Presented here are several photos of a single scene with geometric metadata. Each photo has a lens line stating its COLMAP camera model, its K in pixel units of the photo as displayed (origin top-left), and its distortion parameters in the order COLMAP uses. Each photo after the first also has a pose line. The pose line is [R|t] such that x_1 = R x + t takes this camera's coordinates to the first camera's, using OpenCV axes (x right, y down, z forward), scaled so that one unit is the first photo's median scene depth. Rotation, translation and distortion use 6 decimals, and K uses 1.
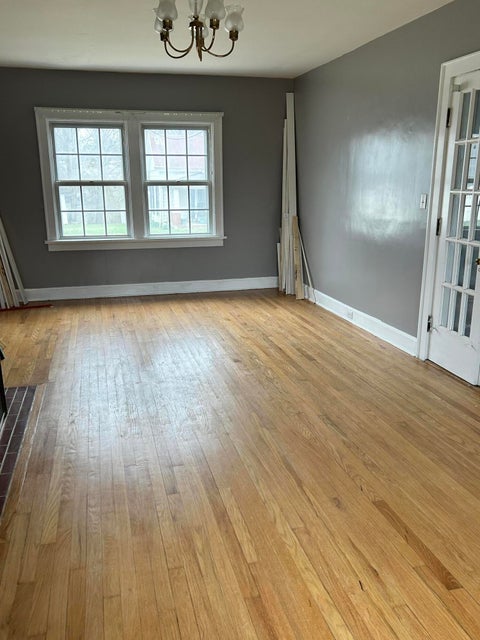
lens RADIAL K [[550.0, 0, 234.3], [0, 550.0, 321.1], [0, 0, 1]] dist [0.046376, -0.035199]
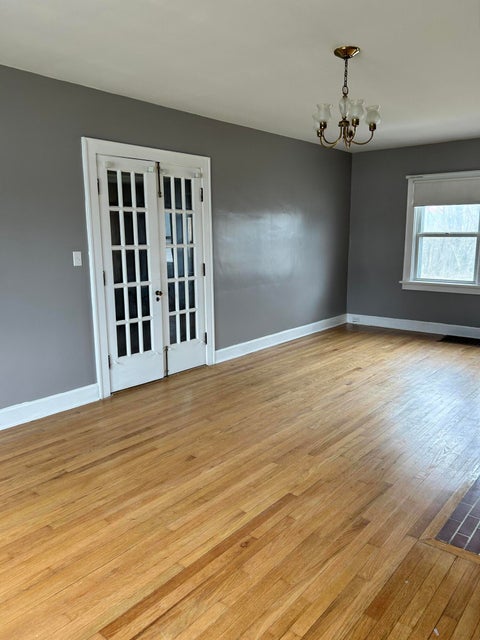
lens RADIAL K [[483.5, 0, 239.8], [0, 483.5, 315.1], [0, 0, 1]] dist [0.032345, -0.019141]
pose [[-0.589434, -0.118788, 0.799035, -0.734856], [0.214353, 0.930672, 0.296482, -0.401347], [-0.778858, 0.346033, -0.523108, 1.588629]]
